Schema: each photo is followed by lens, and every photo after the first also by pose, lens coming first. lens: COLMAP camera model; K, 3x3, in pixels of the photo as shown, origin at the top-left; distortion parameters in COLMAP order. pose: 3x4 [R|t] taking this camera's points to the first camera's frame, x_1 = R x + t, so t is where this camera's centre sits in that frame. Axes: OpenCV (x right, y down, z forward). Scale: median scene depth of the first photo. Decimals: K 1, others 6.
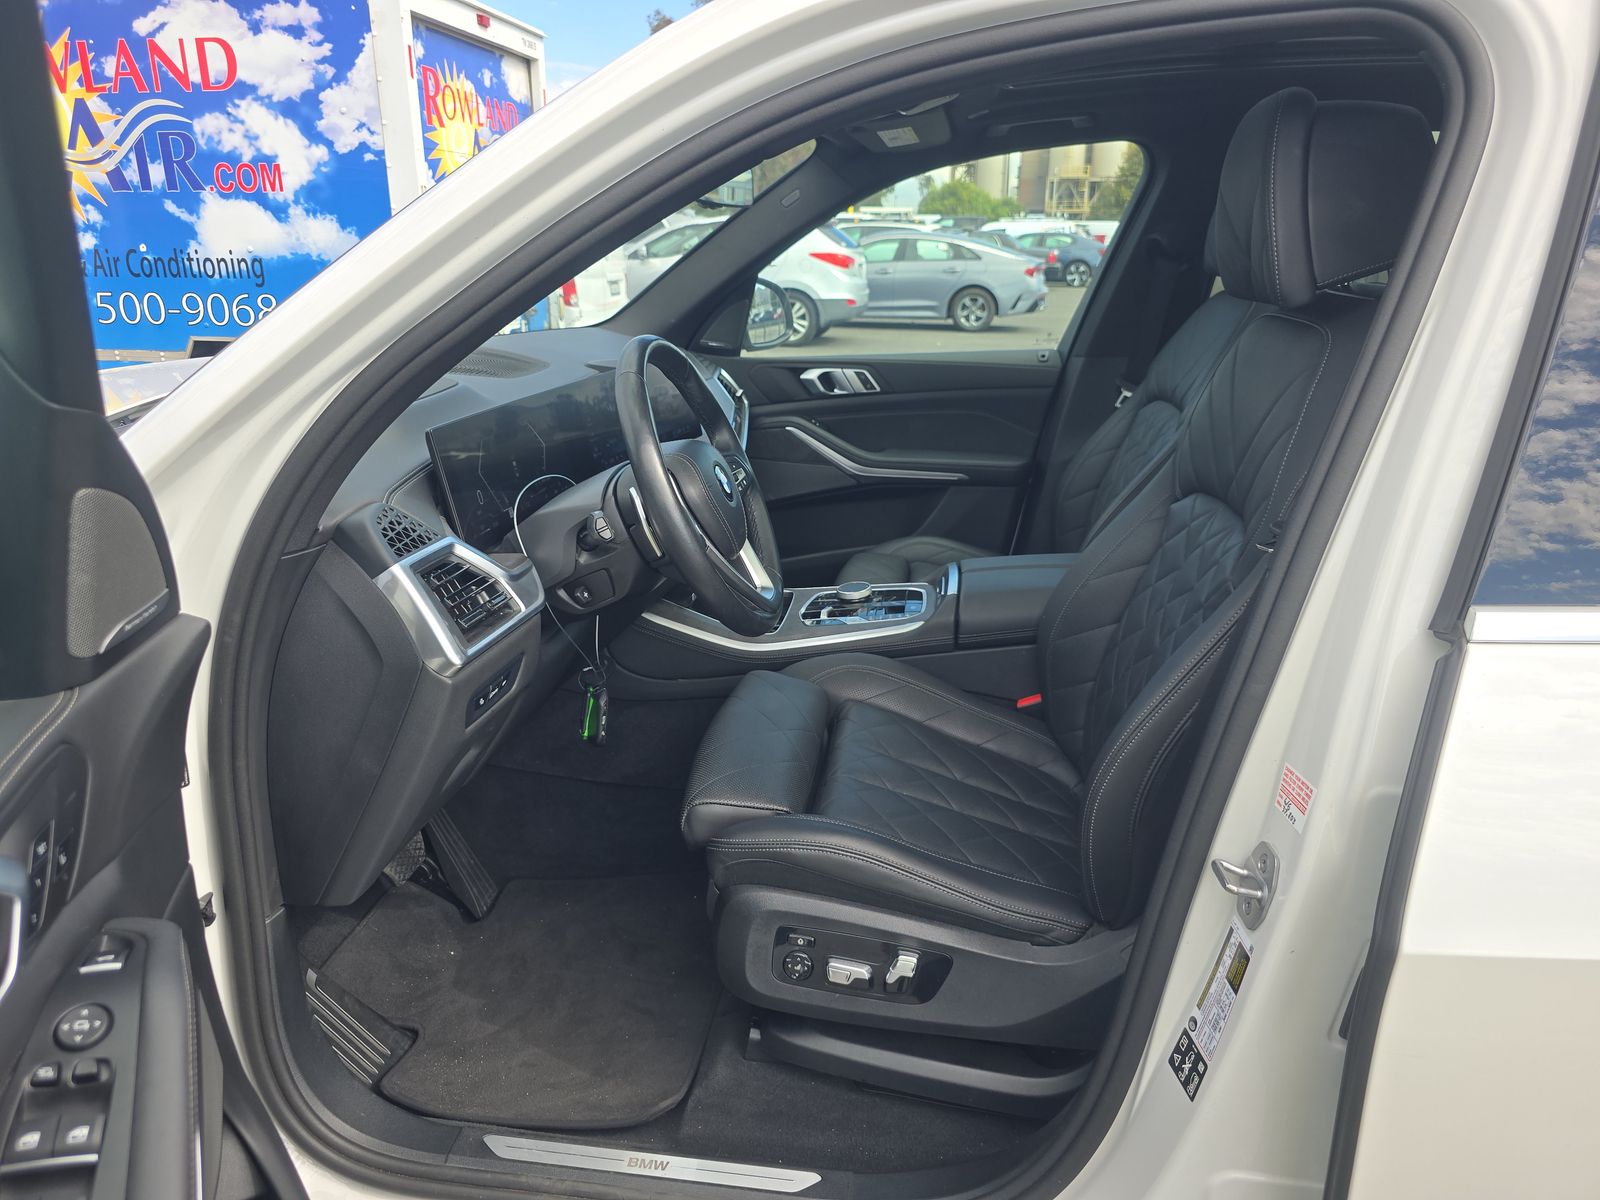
lens RADIAL K [[1000.8, 0, 800.0], [0, 1000.8, 600.0], [0, 0, 1]] dist [0.002935, -0.020314]
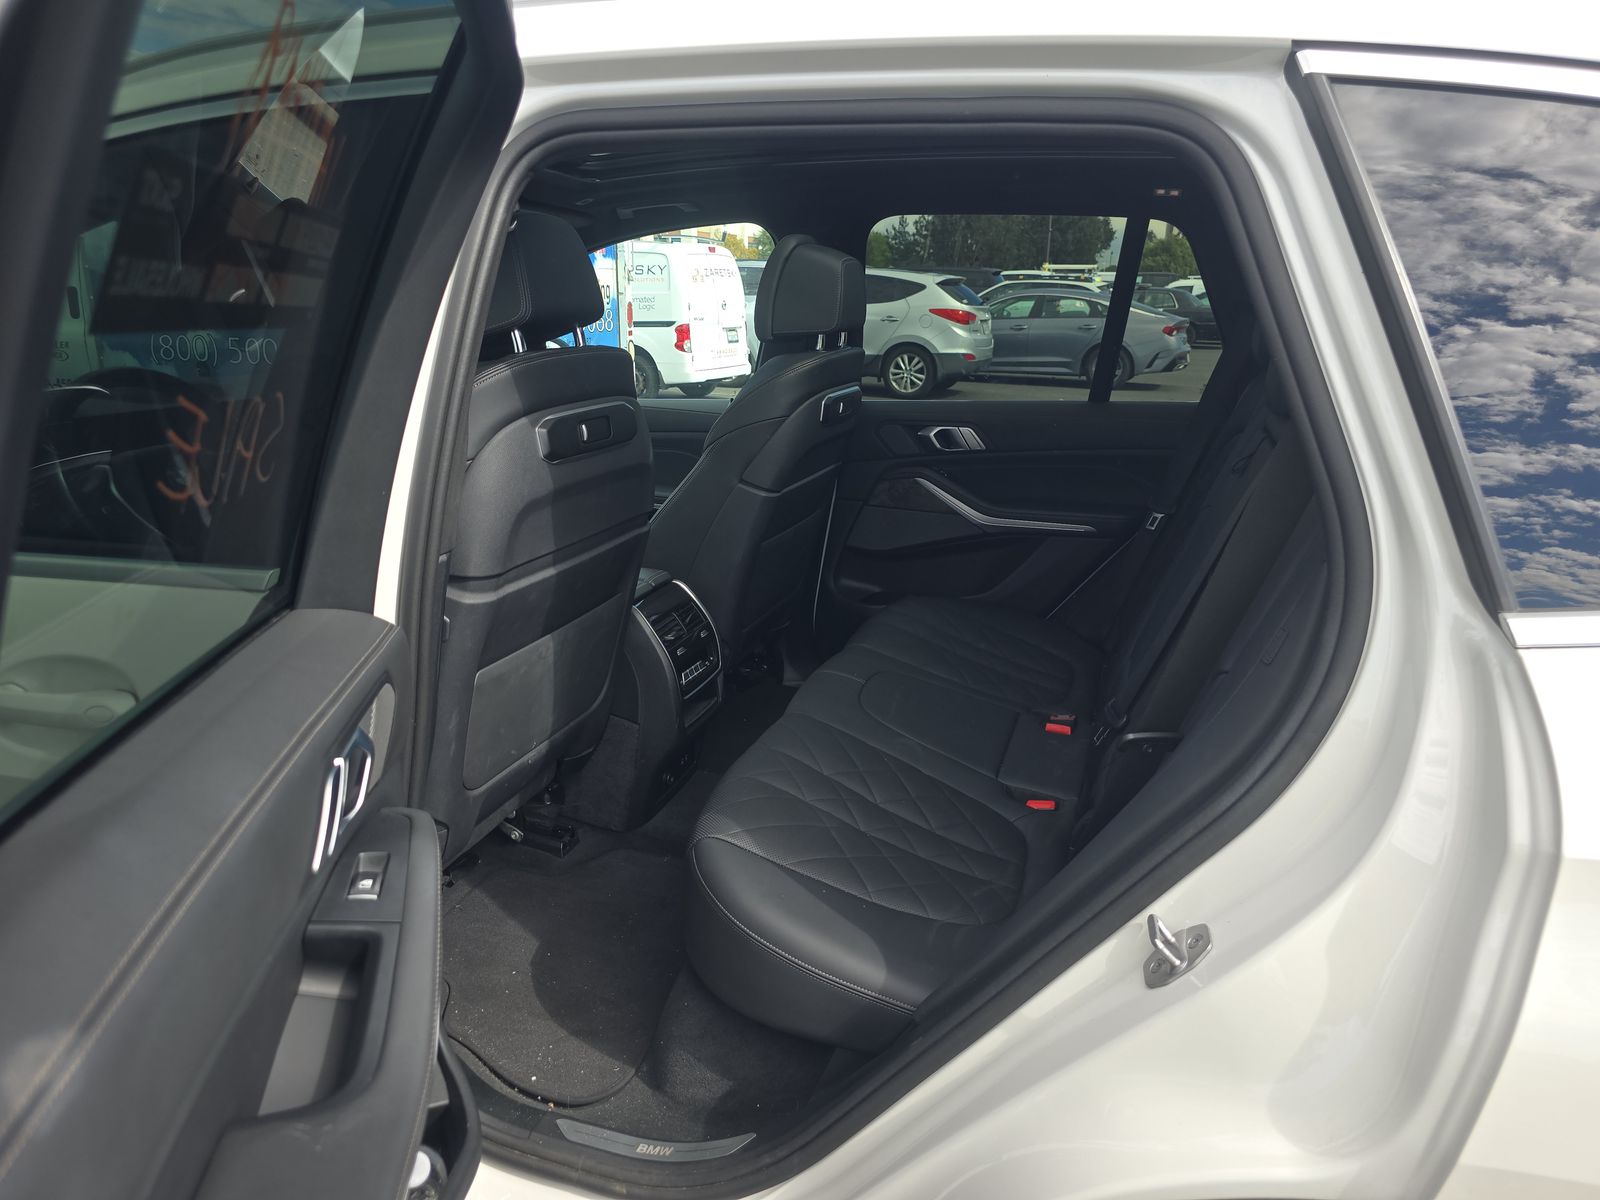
lens RADIAL K [[1000.8, 0, 800.0], [0, 1000.8, 600.0], [0, 0, 1]] dist [0.002935, -0.020314]
pose [[0.974792, 0.071582, -0.211323, 0.107821], [-0.081913, 0.995815, -0.040531, 0.006073], [0.207537, 0.056820, 0.976576, -0.021977]]
